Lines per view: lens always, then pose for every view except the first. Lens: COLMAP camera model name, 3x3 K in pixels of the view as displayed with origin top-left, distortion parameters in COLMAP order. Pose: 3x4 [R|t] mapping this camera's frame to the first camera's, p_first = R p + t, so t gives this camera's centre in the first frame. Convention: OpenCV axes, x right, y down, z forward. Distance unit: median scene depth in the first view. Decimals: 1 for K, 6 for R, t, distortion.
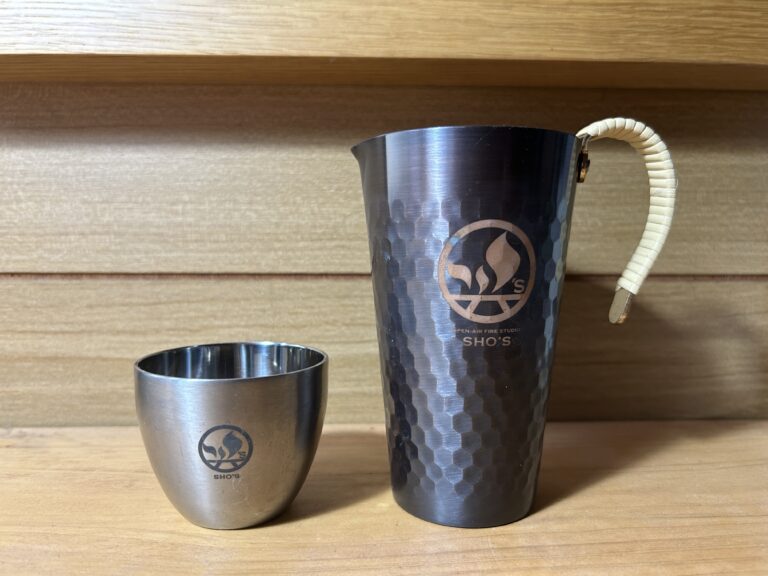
lens RADIAL K [[575.2, 0, 372.2], [0, 575.2, 299.7], [0, 0, 1]] dist [0.016527, -0.038299]
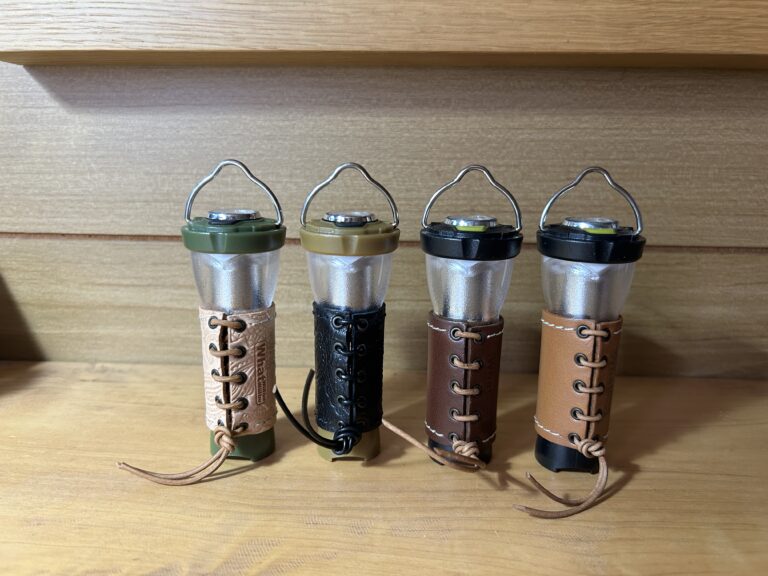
lens RADIAL K [[575.2, 0, 377.3], [0, 575.2, 290.0], [0, 0, 1]] dist [0.016527, -0.038299]
pose [[0.996706, 0.027915, -0.076146, 0.047776], [-0.017301, 0.990469, 0.136647, -0.104222], [0.079234, -0.134879, 0.987689, -0.121850]]
